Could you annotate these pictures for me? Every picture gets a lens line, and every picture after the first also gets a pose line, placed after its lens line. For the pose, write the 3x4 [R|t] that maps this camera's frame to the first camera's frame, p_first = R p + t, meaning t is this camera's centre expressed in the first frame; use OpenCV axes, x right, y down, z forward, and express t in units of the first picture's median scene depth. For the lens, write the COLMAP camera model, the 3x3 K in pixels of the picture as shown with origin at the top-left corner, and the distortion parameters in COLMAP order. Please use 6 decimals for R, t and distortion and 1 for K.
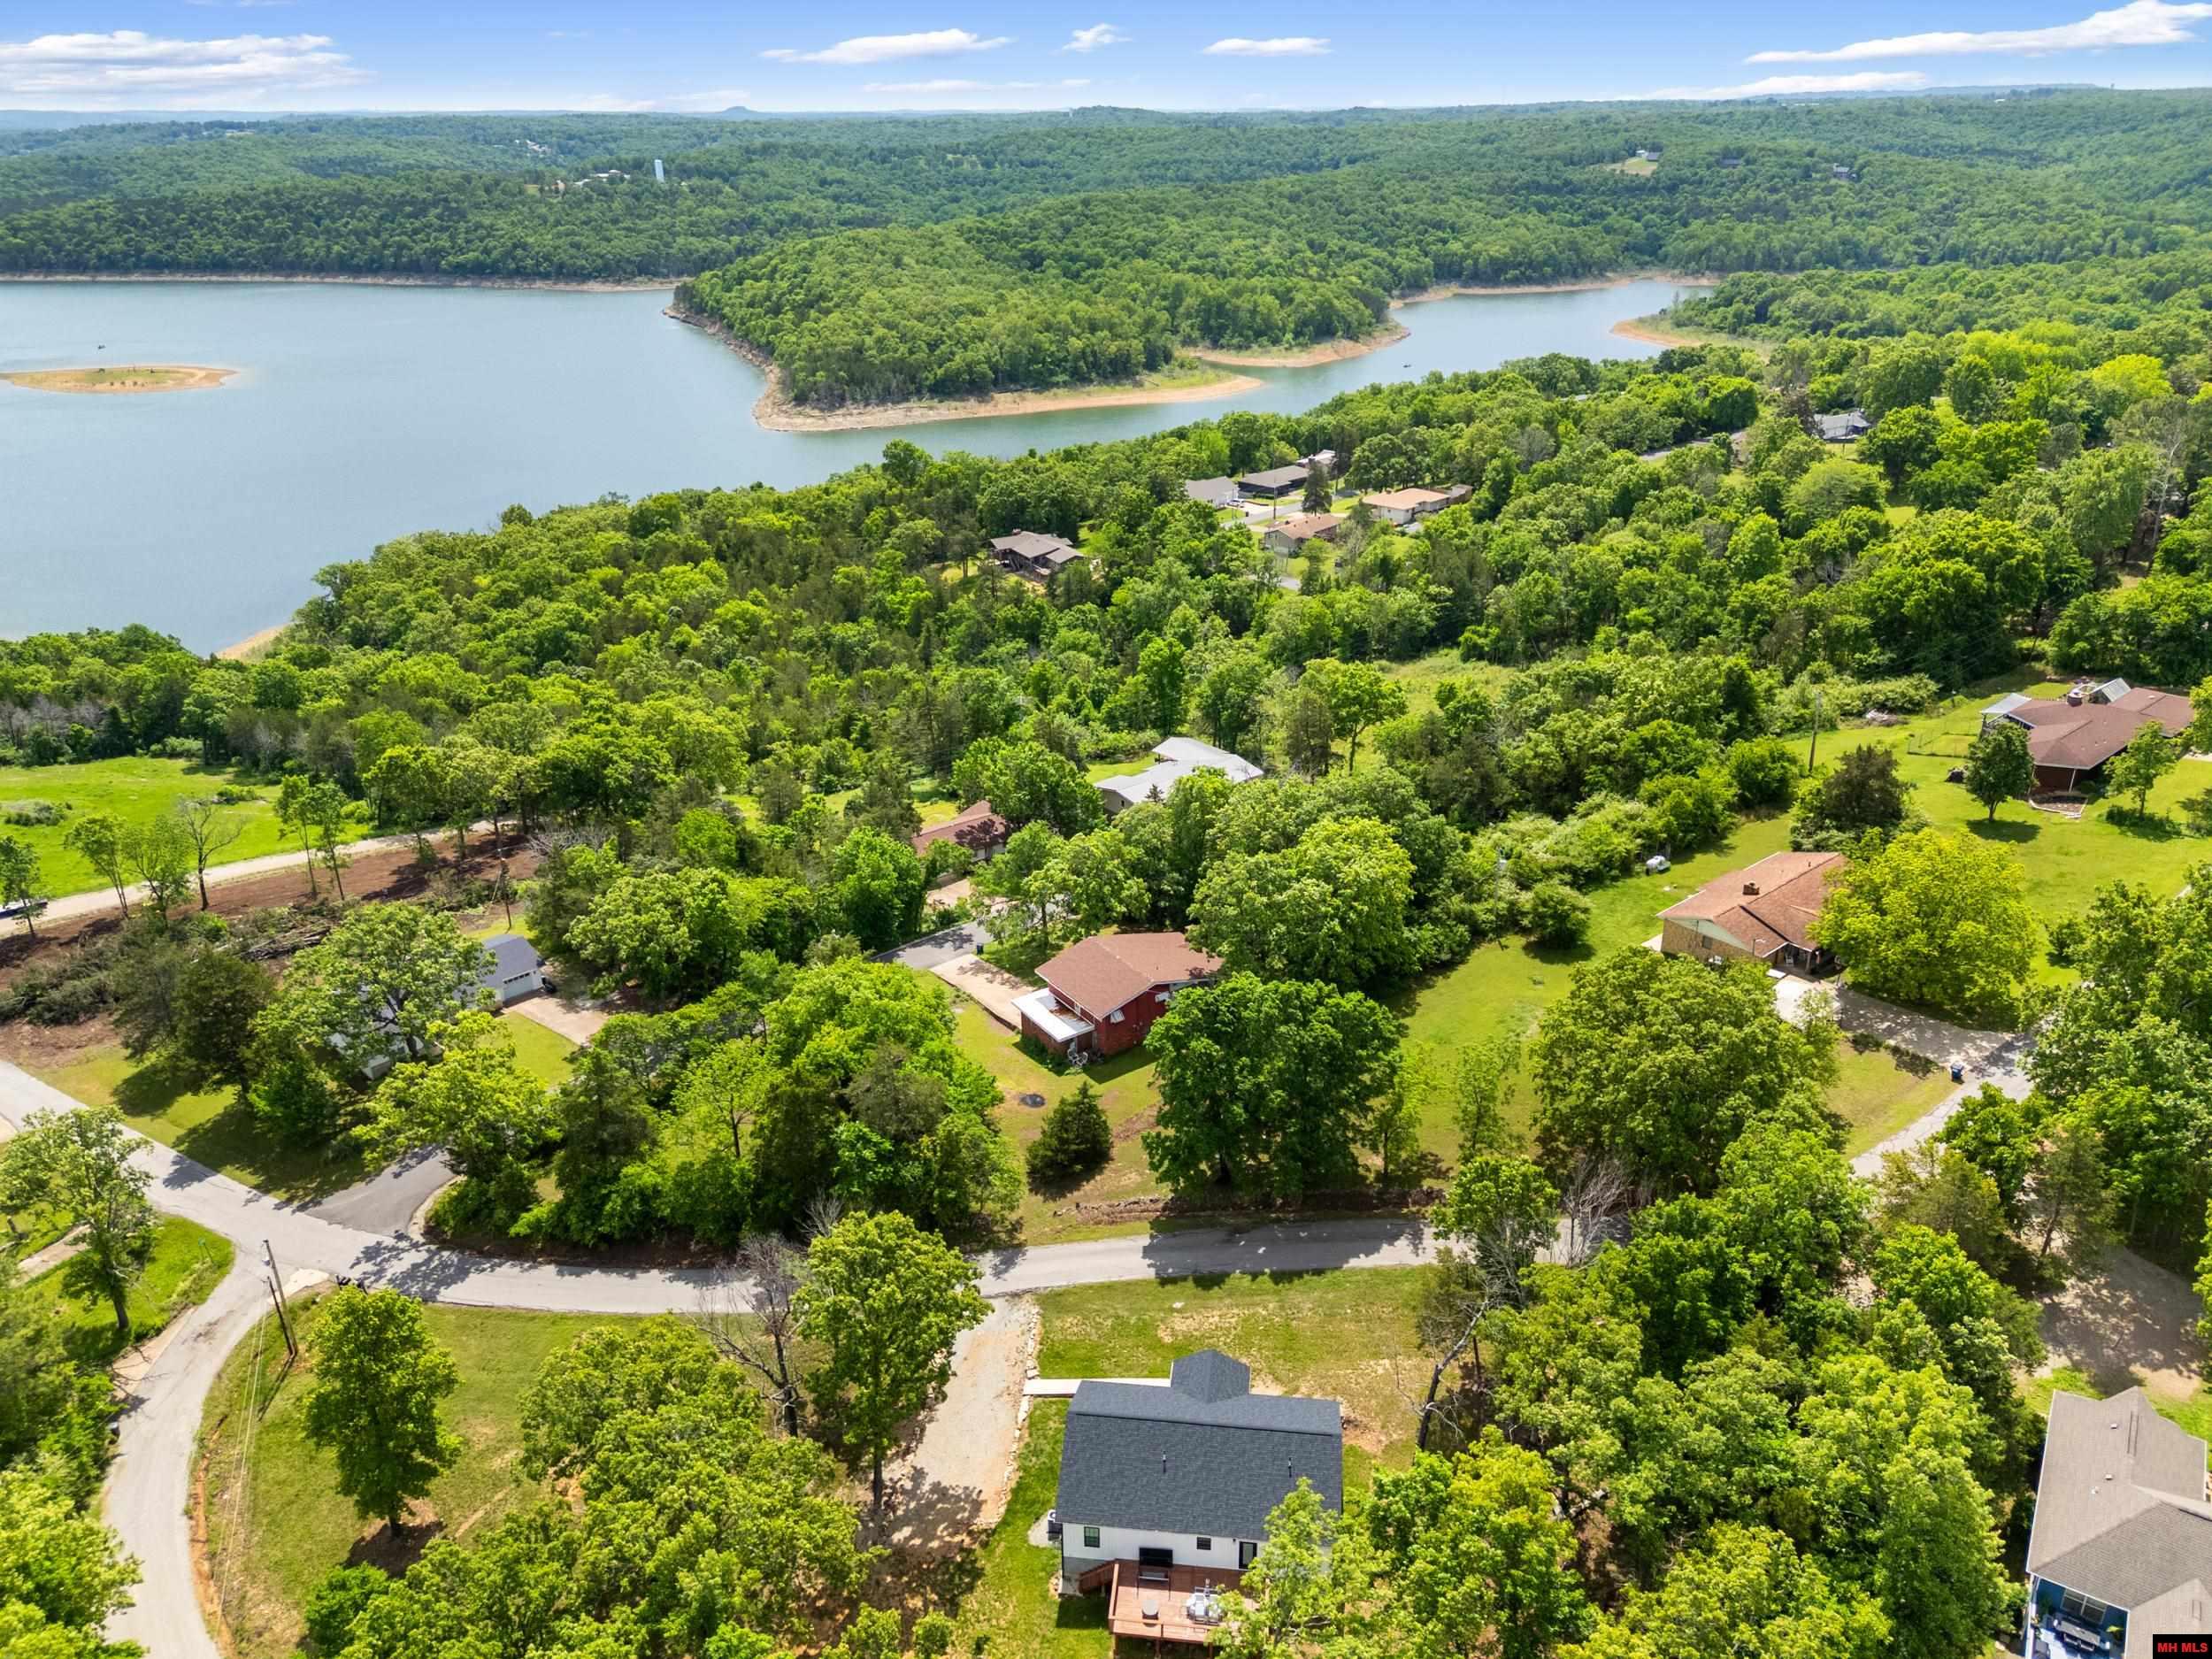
lens RADIAL K [[1649.9, 0, 1104.7], [0, 1649.9, 819.7], [0, 0, 1]] dist [0.067657, -0.057943]
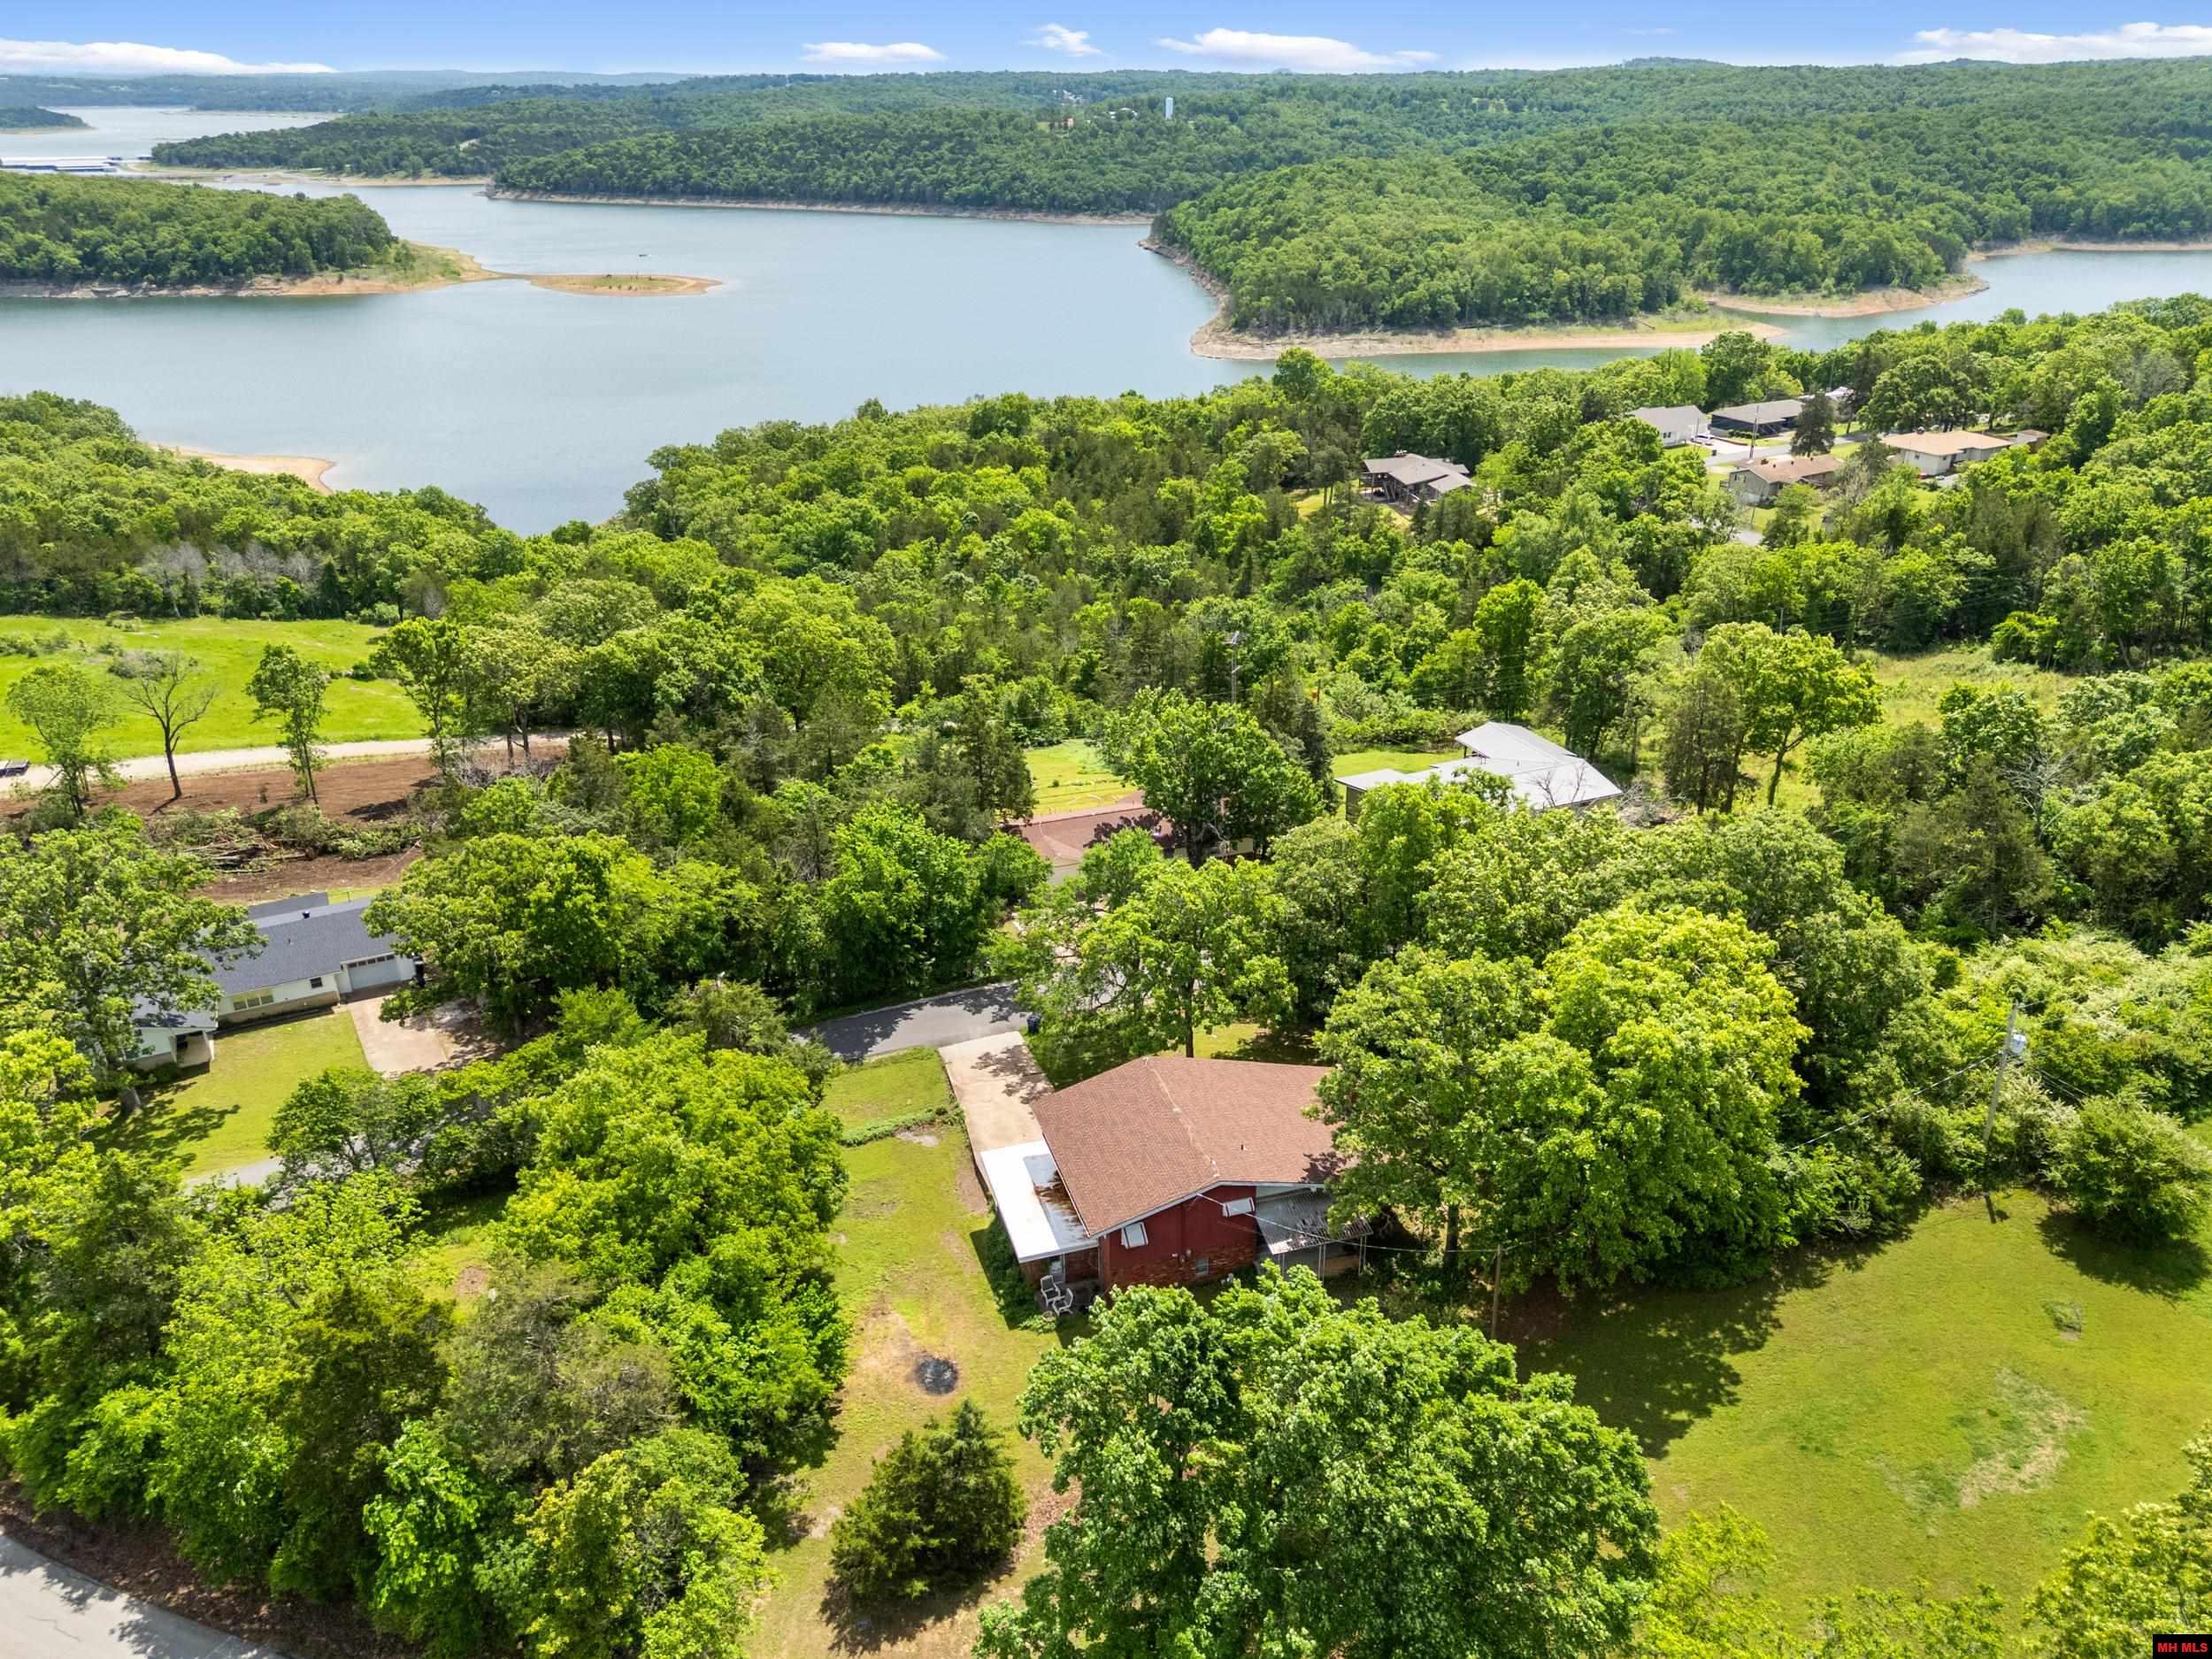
lens RADIAL K [[1649.9, 0, 1104.7], [0, 1649.9, 819.7], [0, 0, 1]] dist [0.067657, -0.057943]
pose [[0.956015, 0.126047, -0.264855, 0.046645], [-0.121273, 0.992024, 0.034372, -0.009618], [0.267075, -0.000741, 0.963675, 0.199721]]
